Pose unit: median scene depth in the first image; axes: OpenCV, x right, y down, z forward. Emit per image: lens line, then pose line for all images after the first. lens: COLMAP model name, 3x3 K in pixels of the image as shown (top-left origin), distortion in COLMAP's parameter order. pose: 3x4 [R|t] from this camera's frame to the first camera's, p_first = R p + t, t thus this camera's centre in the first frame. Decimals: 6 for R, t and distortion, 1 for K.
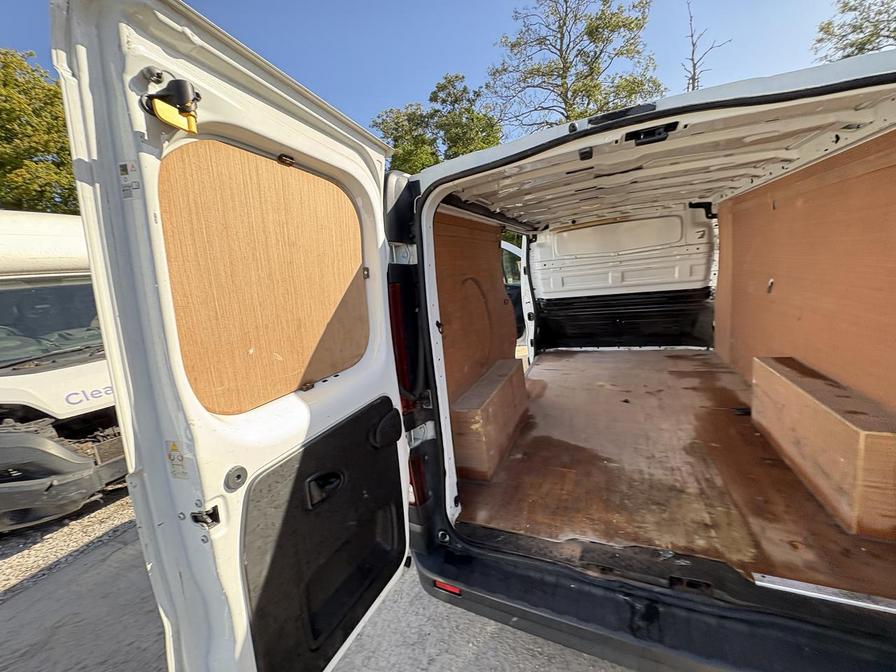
lens RADIAL K [[358.4, 0, 444.8], [0, 358.4, 330.3], [0, 0, 1]] dist [-0.002682, 0.001342]
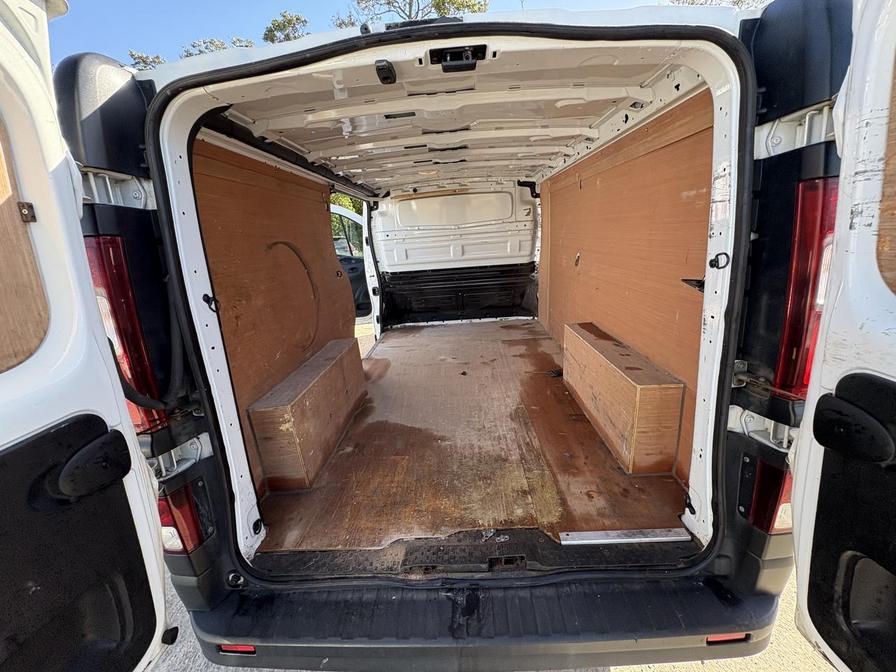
lens RADIAL K [[358.4, 0, 451.7], [0, 358.4, 339.8], [0, 0, 1]] dist [-0.002682, 0.001342]
pose [[0.921454, -0.064088, 0.383164, 0.154629], [0.029325, 0.994959, 0.095895, 0.009182], [-0.387378, -0.077127, 0.918689, 0.154432]]
